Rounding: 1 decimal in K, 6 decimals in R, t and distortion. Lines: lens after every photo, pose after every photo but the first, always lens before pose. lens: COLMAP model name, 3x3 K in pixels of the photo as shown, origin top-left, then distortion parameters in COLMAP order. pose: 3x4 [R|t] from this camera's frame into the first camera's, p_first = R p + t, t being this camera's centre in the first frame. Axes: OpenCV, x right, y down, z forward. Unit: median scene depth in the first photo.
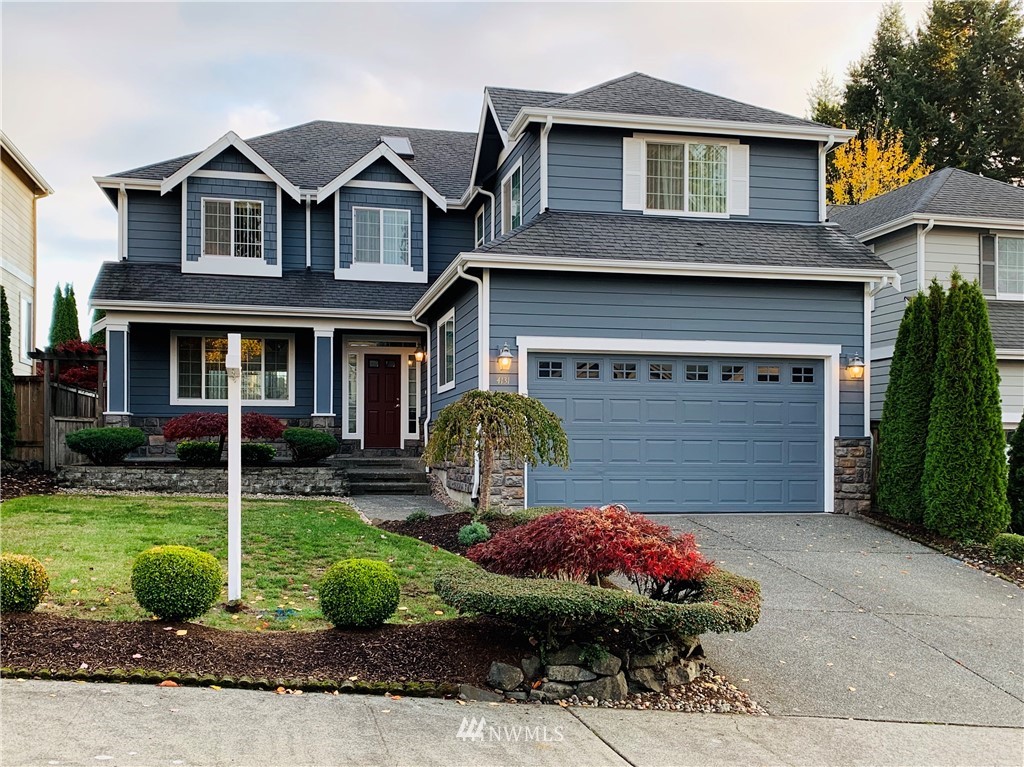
lens RADIAL K [[909.8, 0, 512.2], [0, 909.8, 385.6], [0, 0, 1]] dist [0.004563, -0.008688]
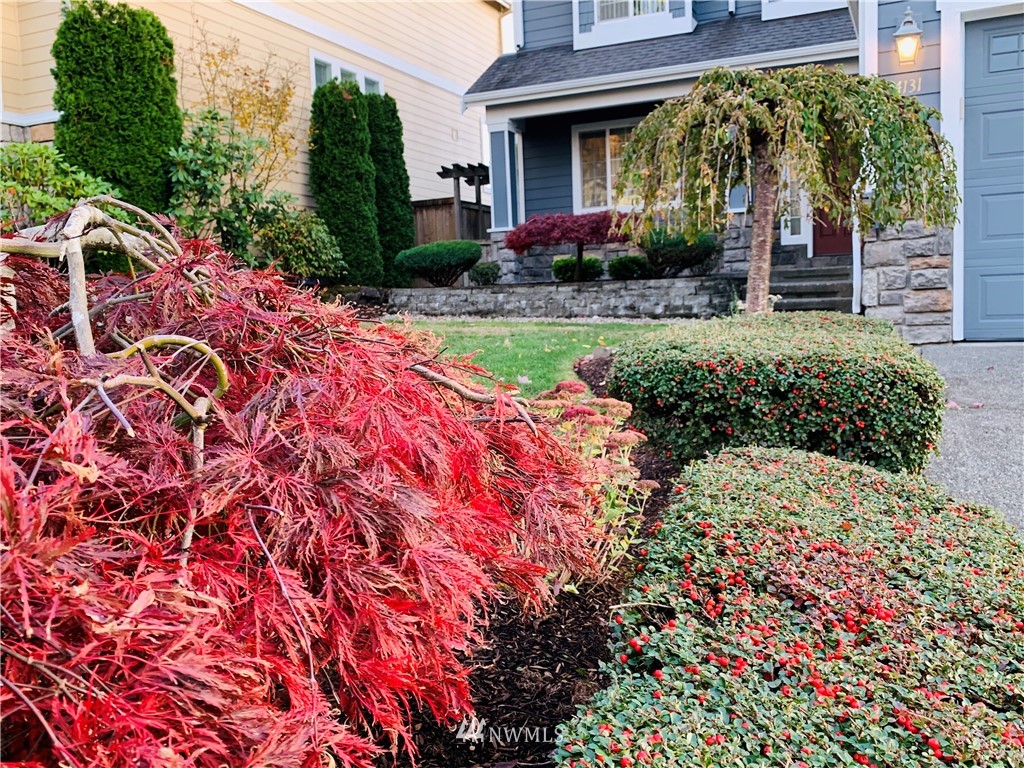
lens RADIAL K [[909.8, 0, 512.1], [0, 909.8, 379.8], [0, 0, 1]] dist [0.004563, -0.008688]
pose [[0.804972, 0.020471, -0.592959, 0.102026], [0.081661, 0.986070, 0.144902, 0.056308], [0.587666, -0.165064, 0.792088, 0.366443]]
